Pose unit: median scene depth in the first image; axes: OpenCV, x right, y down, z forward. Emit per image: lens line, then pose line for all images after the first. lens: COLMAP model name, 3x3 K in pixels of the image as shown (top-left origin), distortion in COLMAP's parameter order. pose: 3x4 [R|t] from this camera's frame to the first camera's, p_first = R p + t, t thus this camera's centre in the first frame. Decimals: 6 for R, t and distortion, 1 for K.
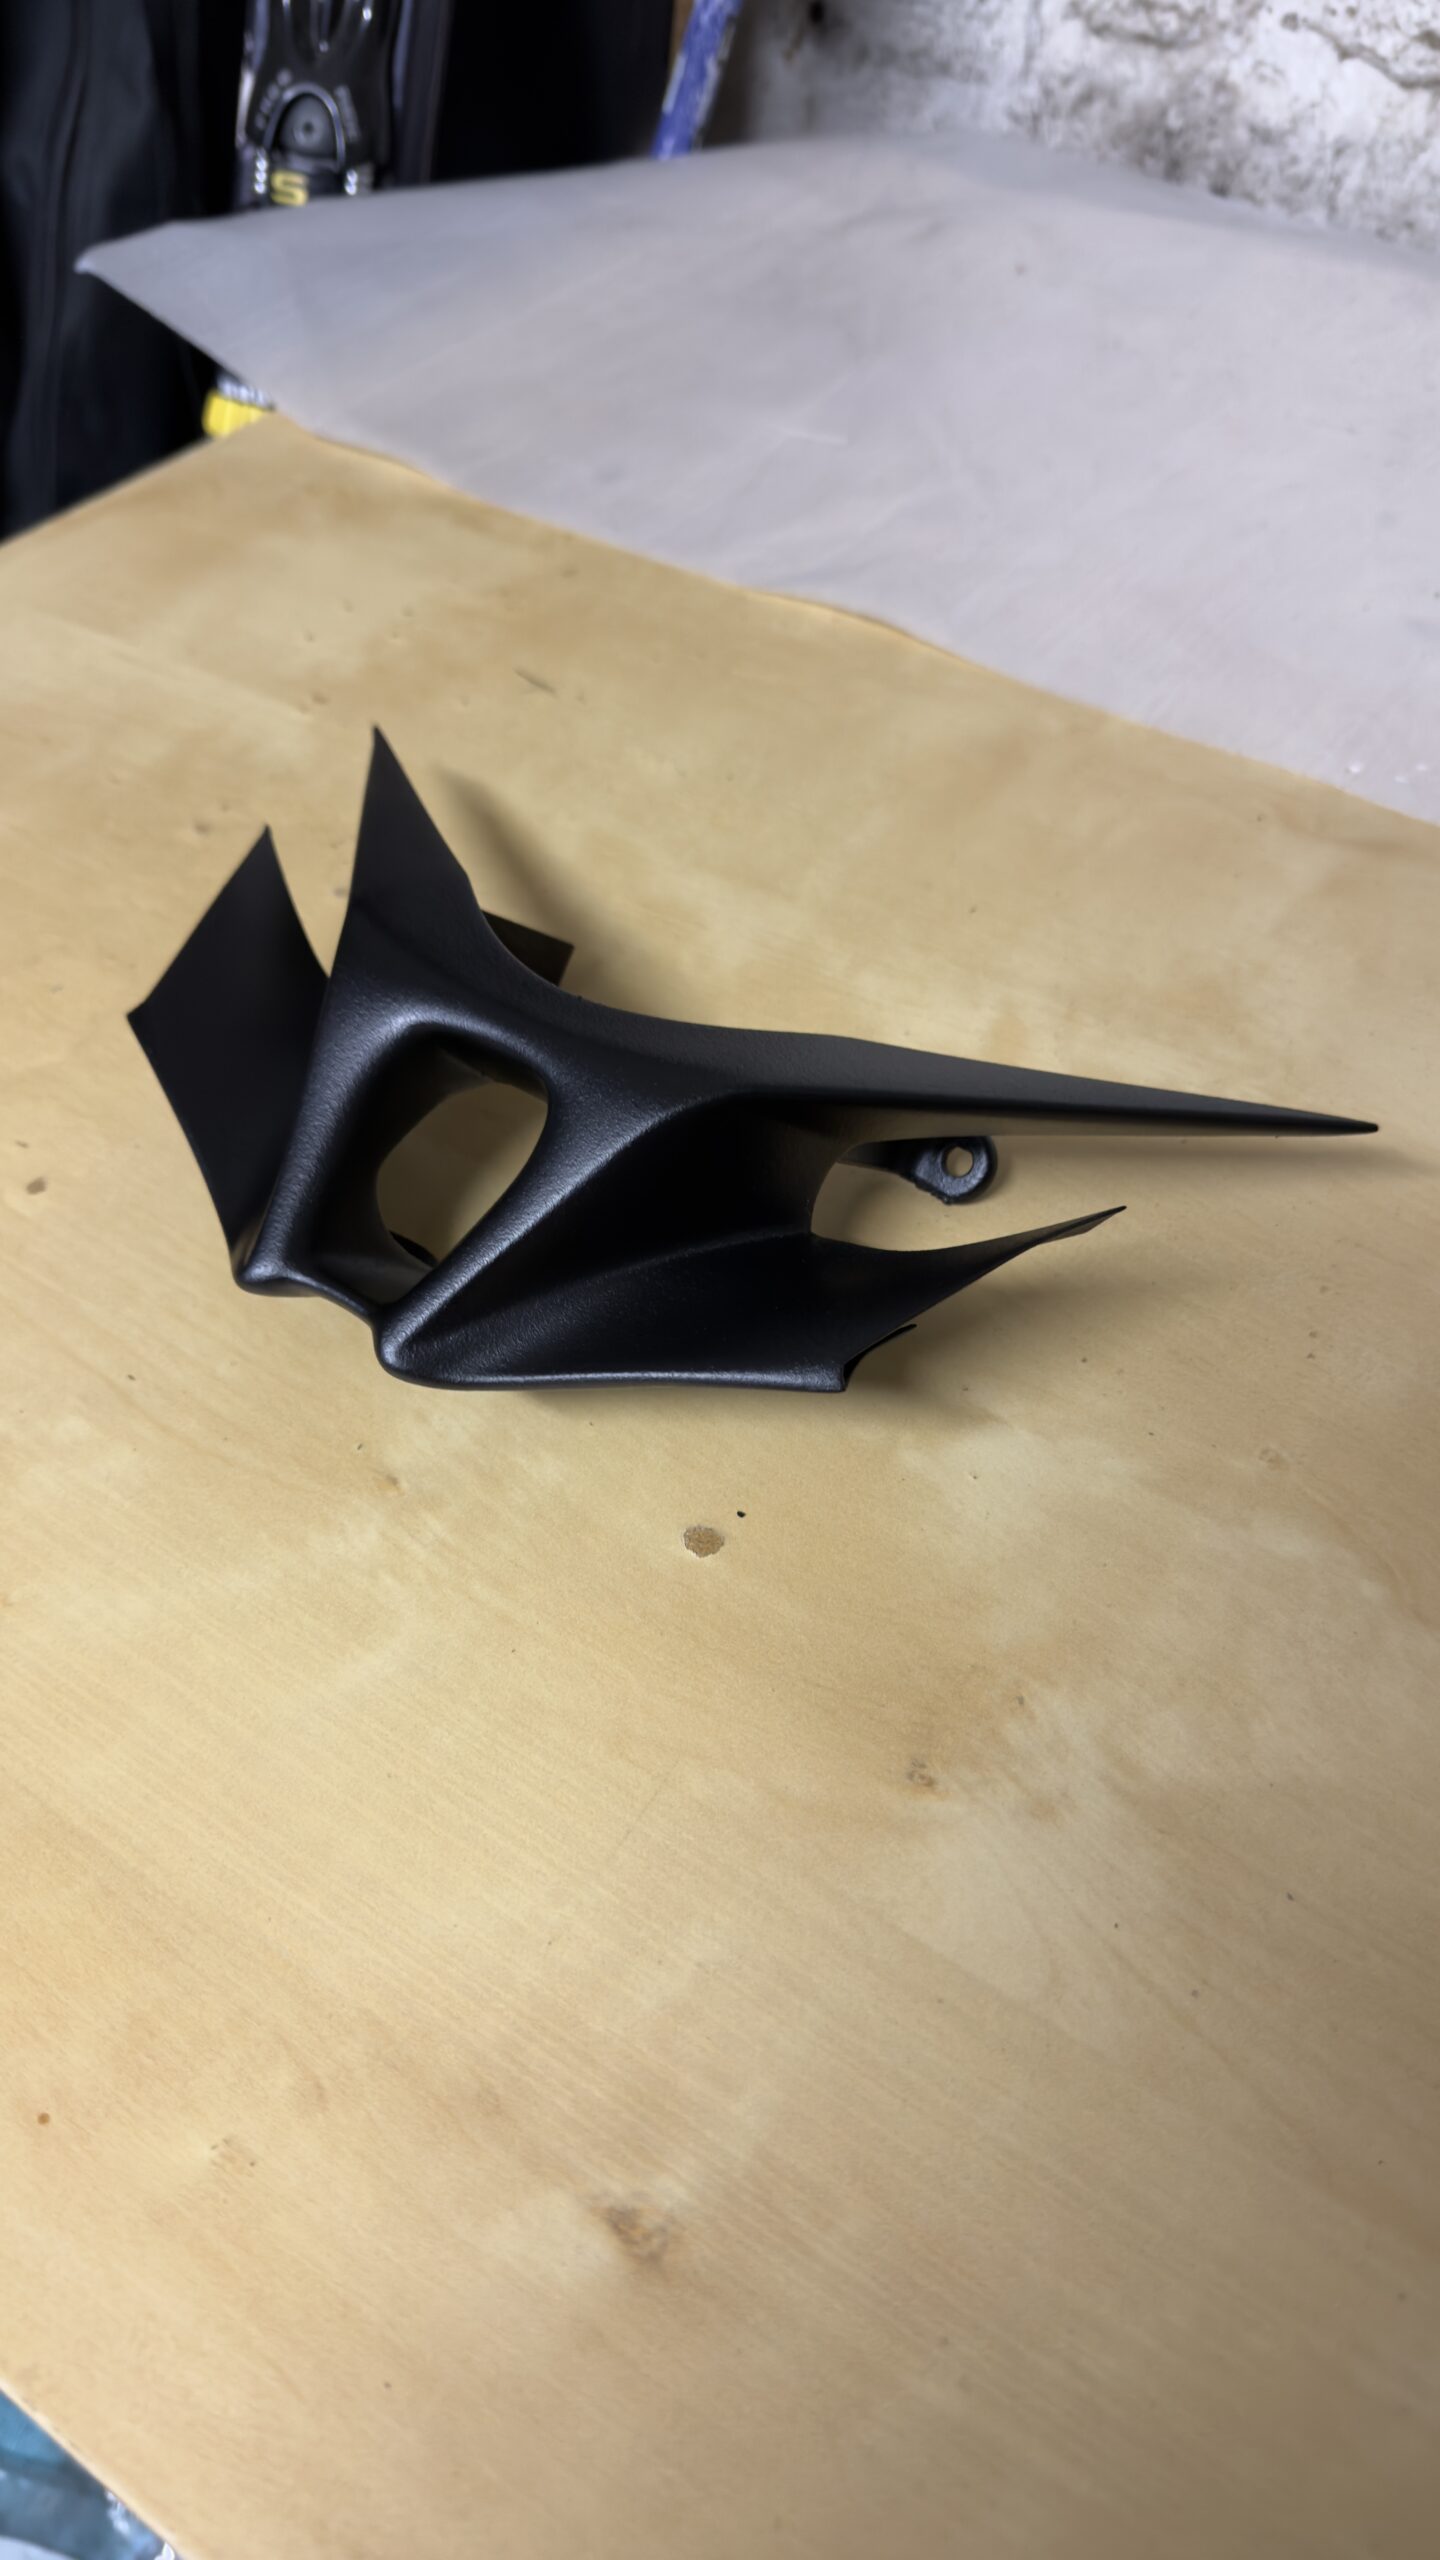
lens RADIAL K [[1795.6, 0, 720.0], [0, 1795.6, 1280.0], [0, 0, 1]] dist [0.045758, -0.078995]
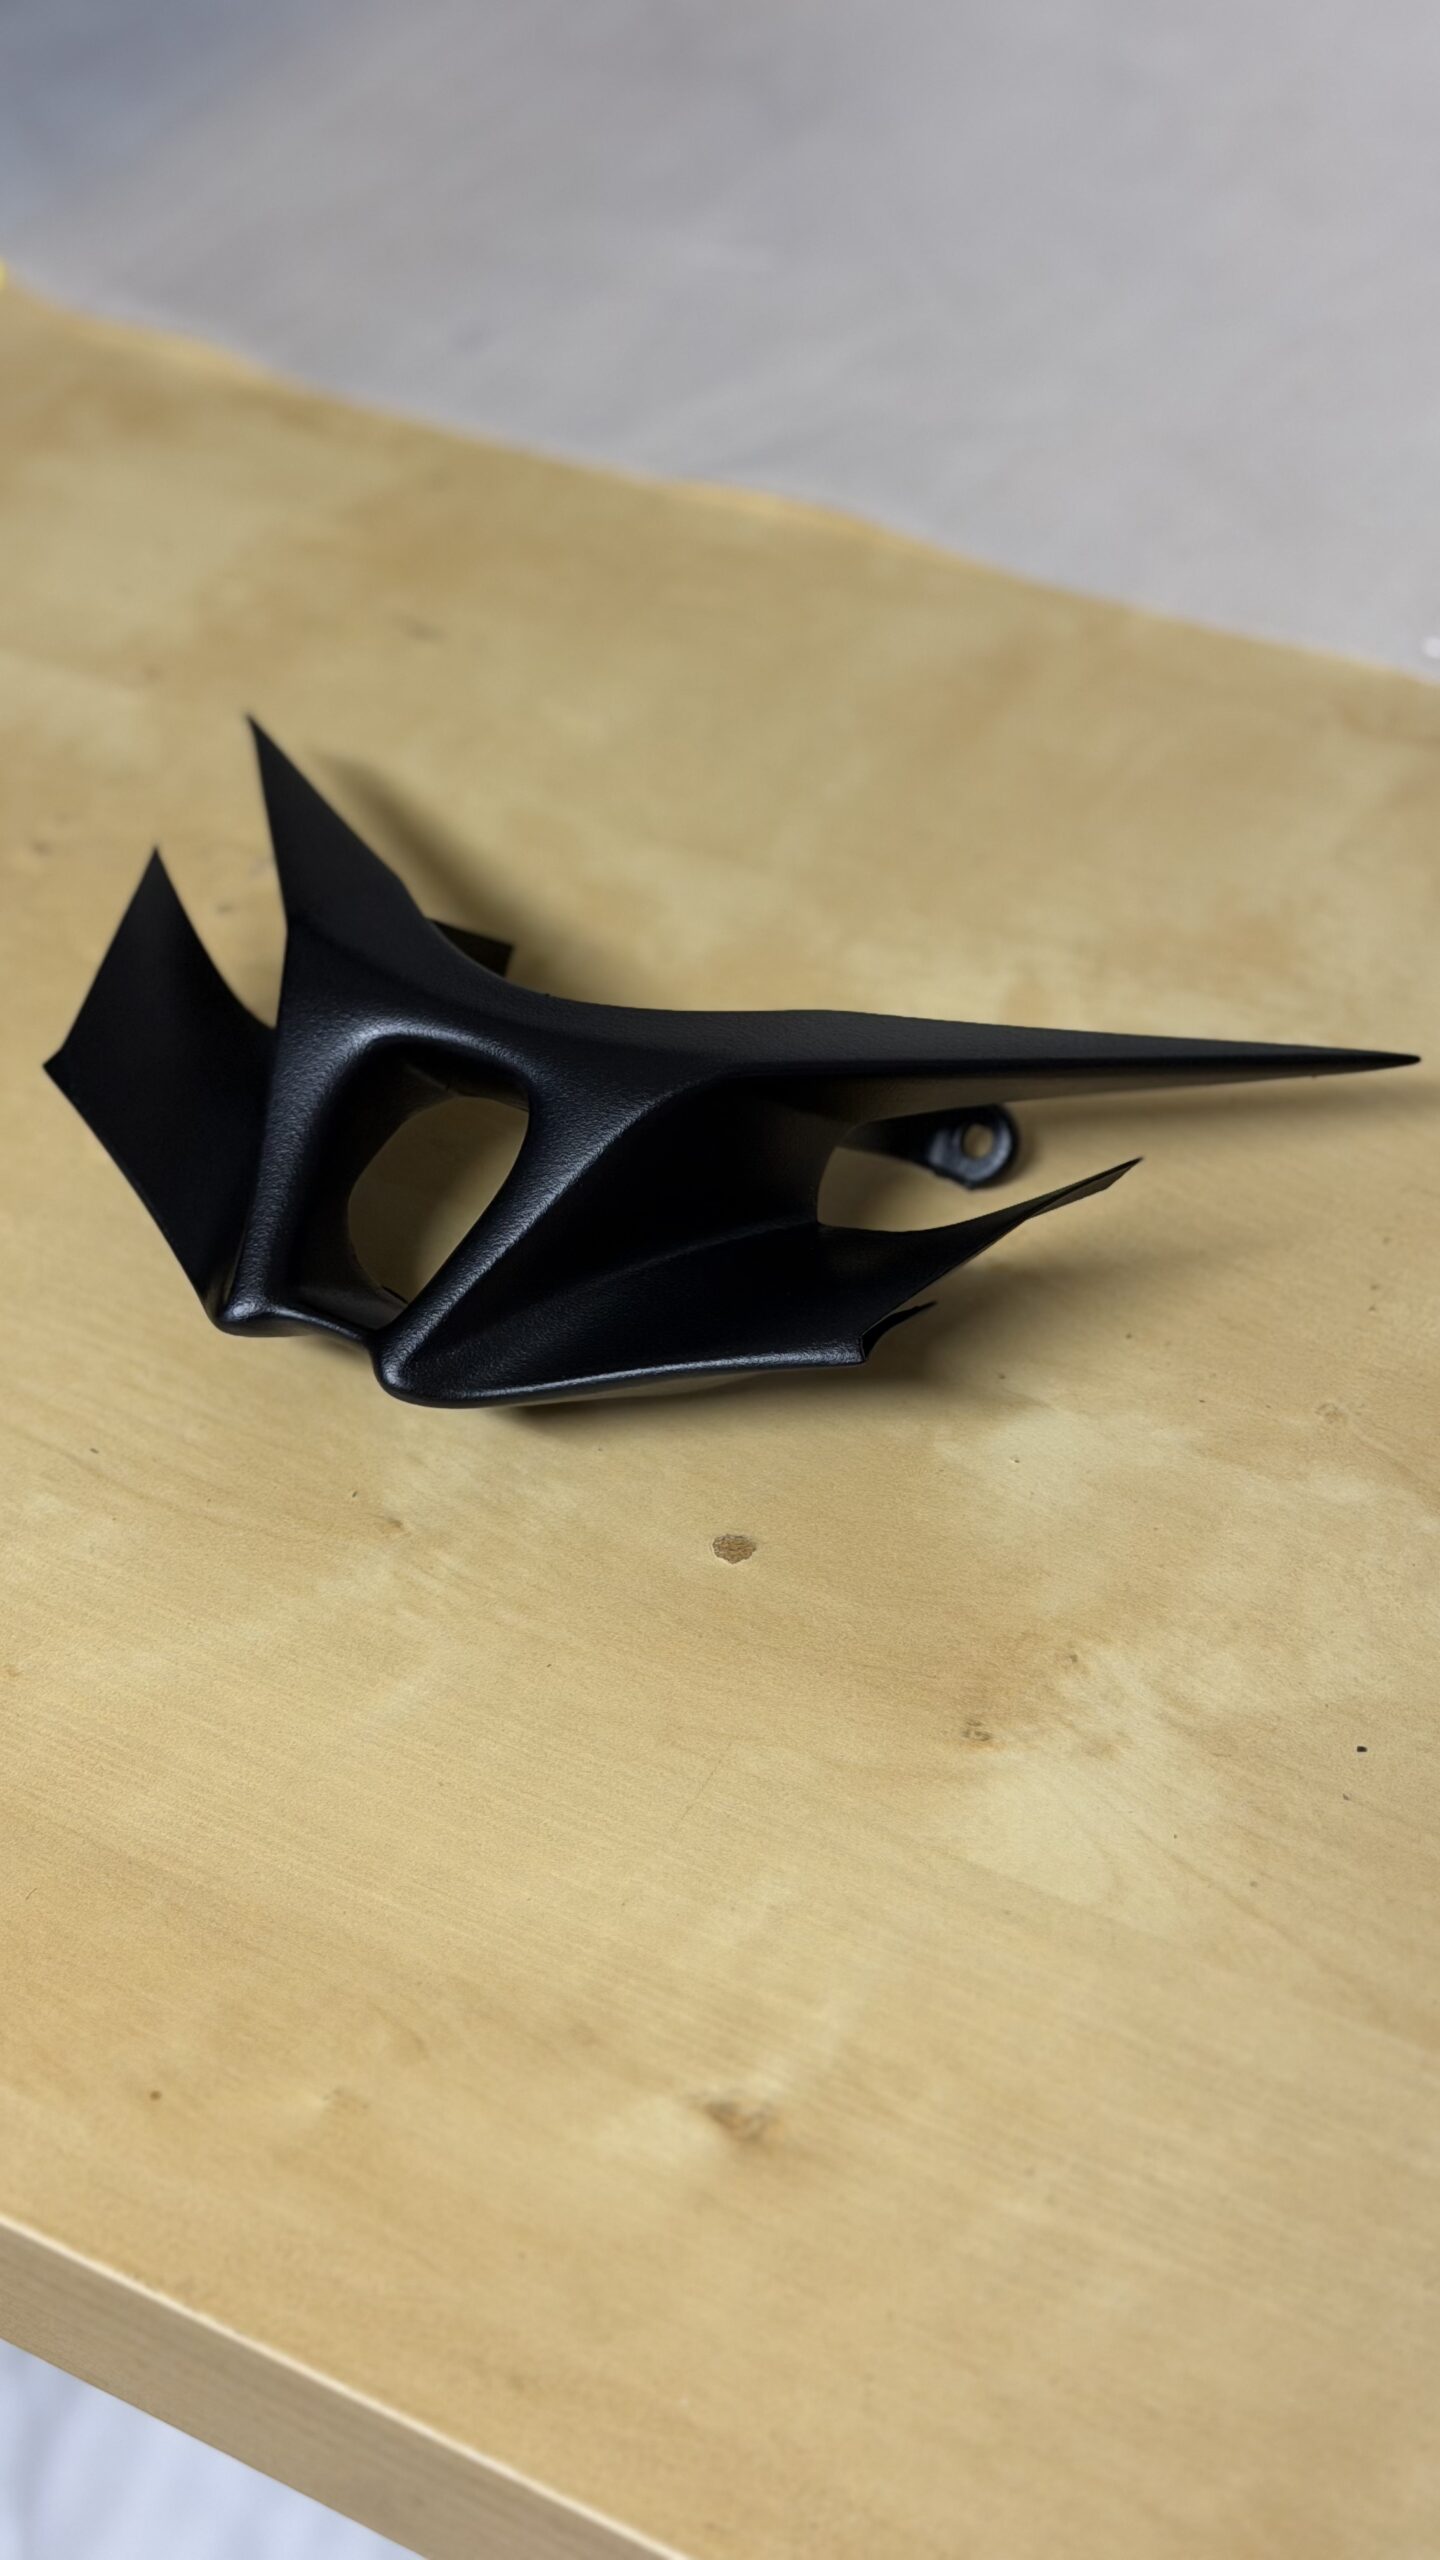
lens RADIAL K [[3623.4, 0, 720.0], [0, 3623.4, 1280.0], [0, 0, 1]] dist [-0.192430, 3.434765]
pose [[0.995553, -0.092766, 0.016369, -0.034115], [0.093874, 0.991448, -0.090658, 0.174358], [-0.007819, 0.091791, 0.995748, -0.889119]]
